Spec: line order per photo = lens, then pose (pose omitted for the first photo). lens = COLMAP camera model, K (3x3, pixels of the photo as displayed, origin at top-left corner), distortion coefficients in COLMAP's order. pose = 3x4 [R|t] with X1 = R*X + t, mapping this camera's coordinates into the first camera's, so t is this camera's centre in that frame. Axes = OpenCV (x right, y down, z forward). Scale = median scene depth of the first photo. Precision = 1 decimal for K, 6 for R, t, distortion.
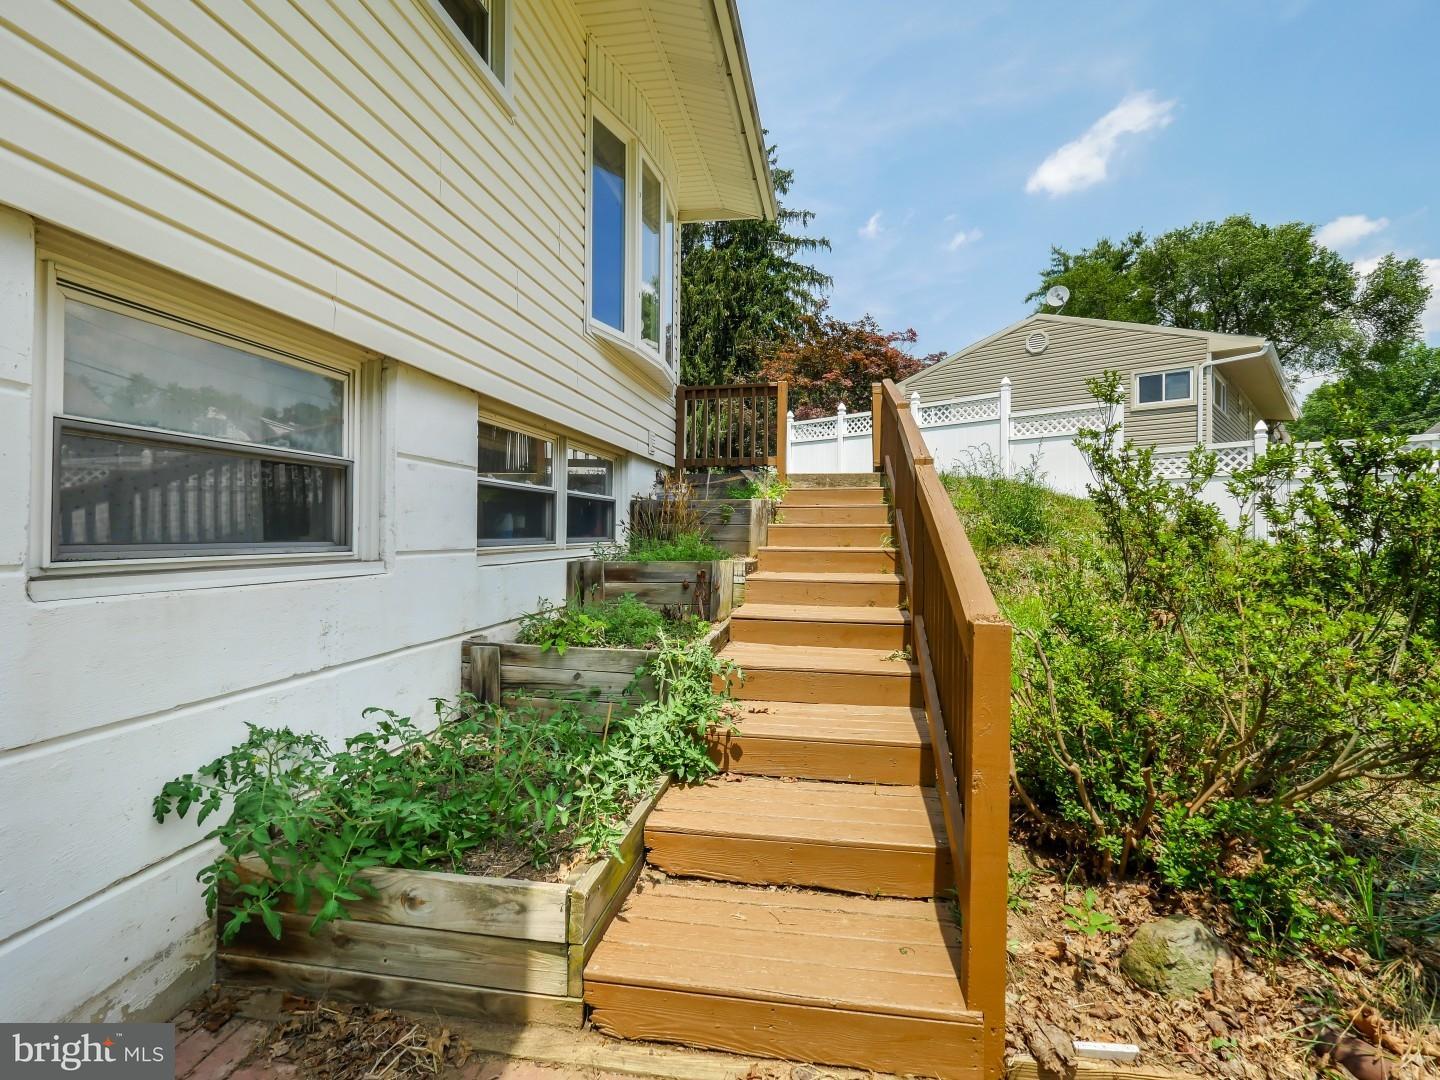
lens RADIAL K [[658.6, 0, 720.0], [0, 658.6, 540.0], [0, 0, 1]] dist [-0.001248, -0.000192]
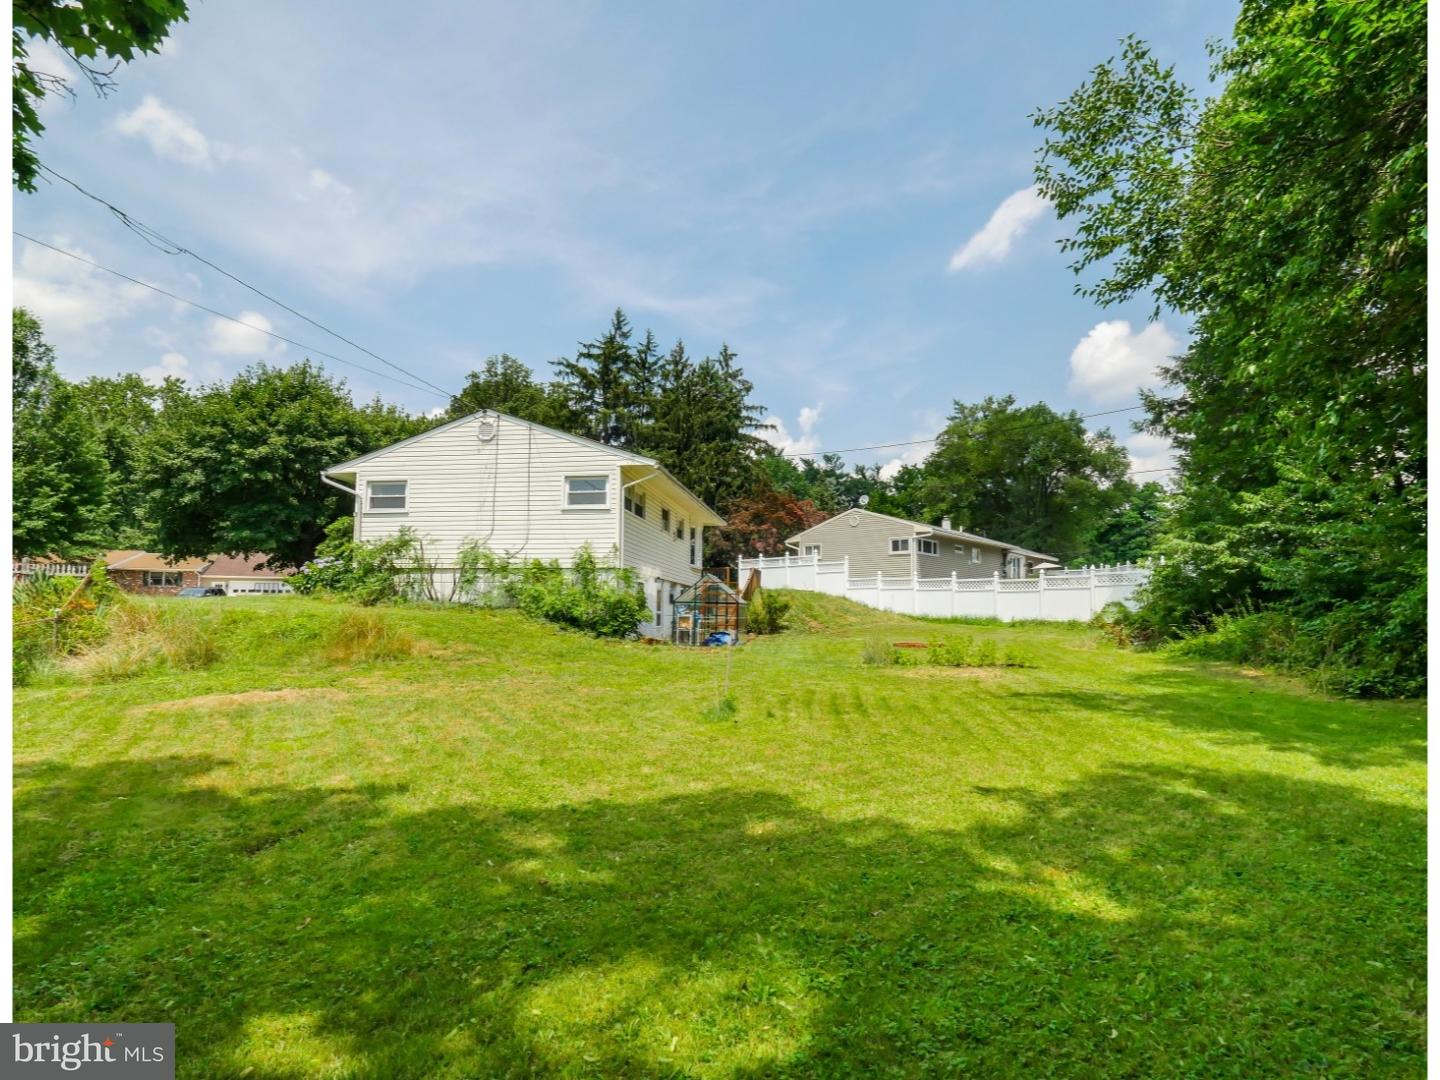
lens RADIAL K [[658.6, 0, 720.0], [0, 658.6, 540.0], [0, 0, 1]] dist [-0.001248, -0.000192]
pose [[0.999619, 0.004923, 0.027146, -0.011267], [-0.001415, 0.991805, -0.127757, 0.020968], [-0.027552, 0.127670, 0.991434, -0.594097]]
